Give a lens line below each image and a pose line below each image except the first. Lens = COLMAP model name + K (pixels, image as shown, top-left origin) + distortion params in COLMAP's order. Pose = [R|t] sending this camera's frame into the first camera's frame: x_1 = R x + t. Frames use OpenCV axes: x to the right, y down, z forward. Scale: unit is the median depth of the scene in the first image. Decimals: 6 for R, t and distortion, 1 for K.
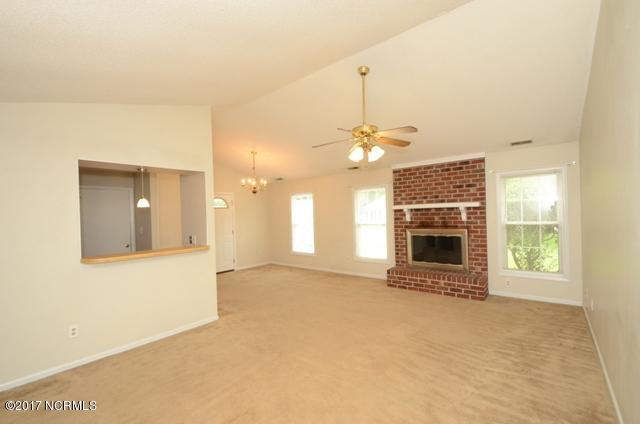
lens RADIAL K [[279.2, 0, 313.1], [0, 279.2, 215.1], [0, 0, 1]] dist [0.021094, -0.018749]
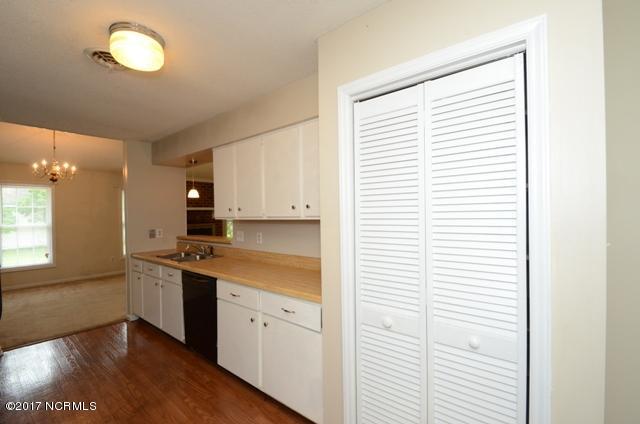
lens RADIAL K [[279.2, 0, 313.1], [0, 279.2, 215.1], [0, 0, 1]] dist [0.021094, -0.018749]
pose [[-0.054900, 0.023986, 0.998204, -1.062845], [0.013171, 0.999642, -0.023296, 0.041451], [-0.998405, 0.011868, -0.055196, 0.413371]]
